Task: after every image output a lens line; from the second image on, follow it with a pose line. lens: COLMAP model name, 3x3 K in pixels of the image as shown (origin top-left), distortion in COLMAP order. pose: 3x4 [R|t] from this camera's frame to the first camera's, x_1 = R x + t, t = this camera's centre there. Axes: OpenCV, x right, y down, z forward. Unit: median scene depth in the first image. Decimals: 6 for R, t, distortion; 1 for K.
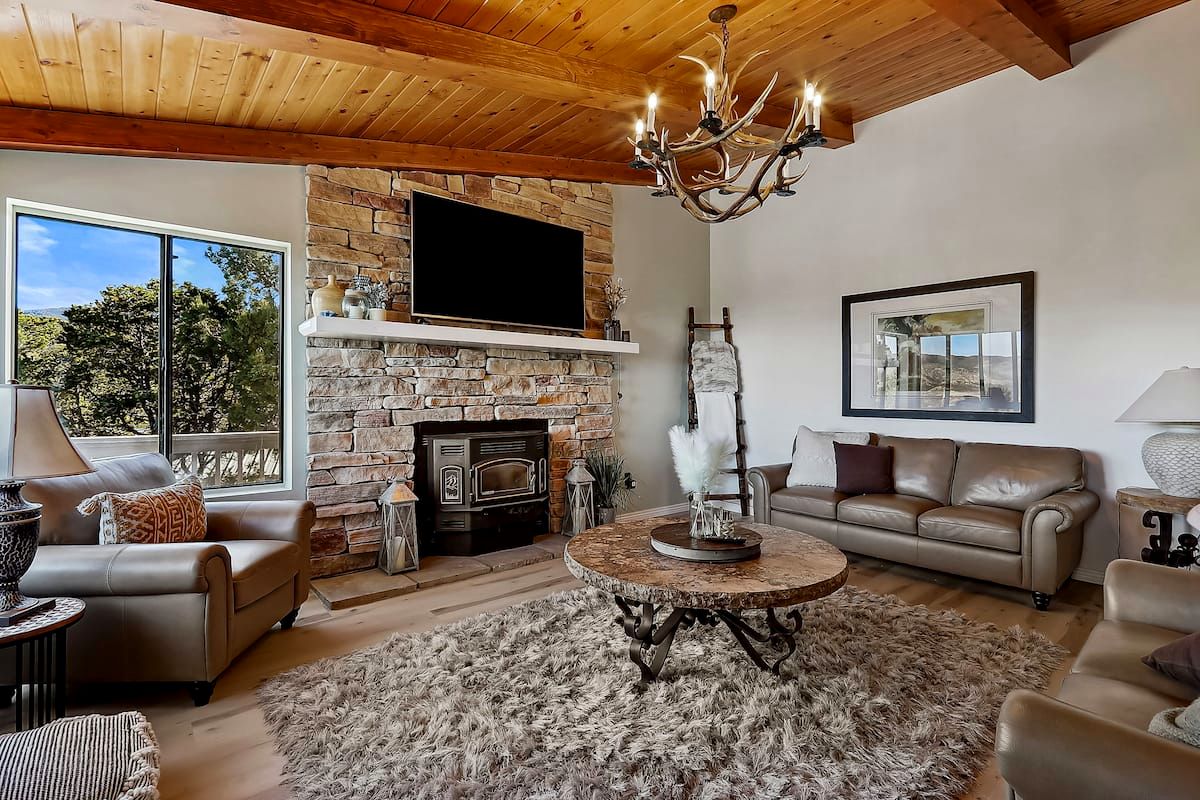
lens RADIAL K [[562.3, 0, 601.2], [0, 562.3, 392.2], [0, 0, 1]] dist [-0.000562, 0.000121]
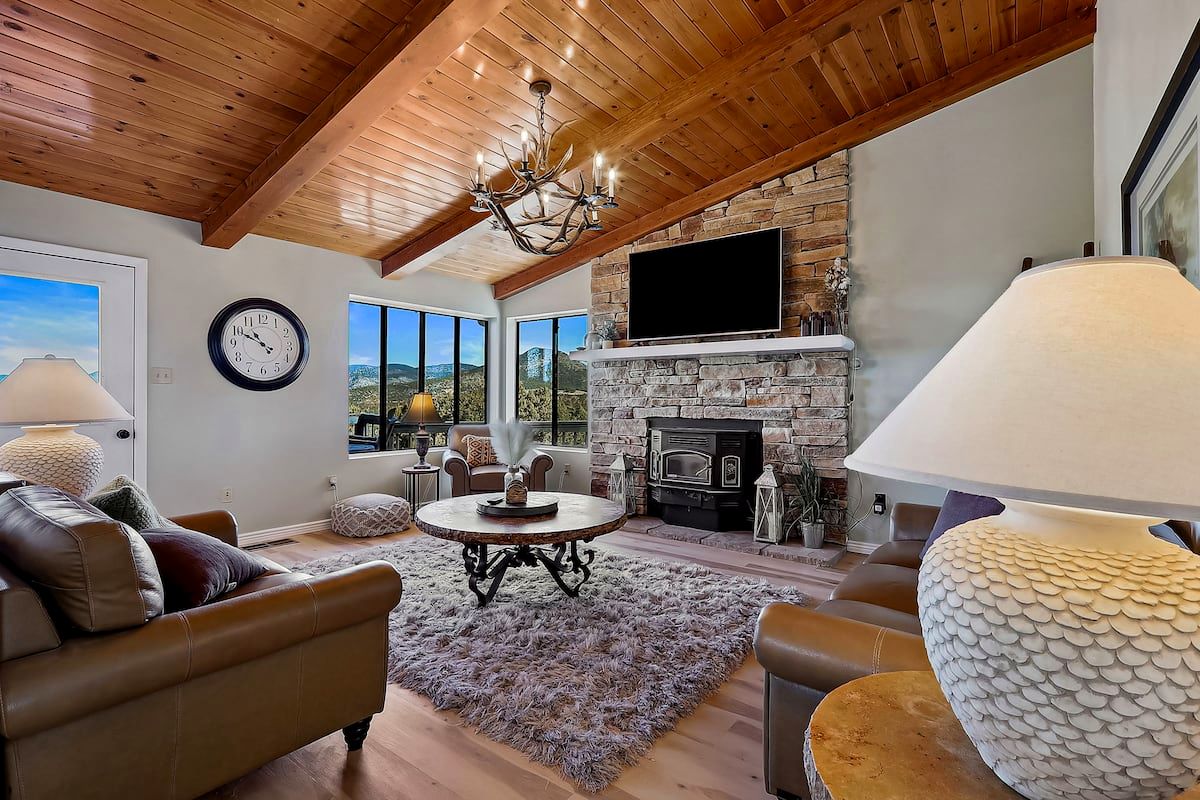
lens RADIAL K [[562.3, 0, 601.7], [0, 562.3, 399.6], [0, 0, 1]] dist [-0.000562, 0.000121]
pose [[0.226560, -0.001700, -0.973996, 0.909306], [0.001288, 0.999998, -0.001446, 0.012012], [0.973996, -0.000926, 0.226561, 0.527268]]
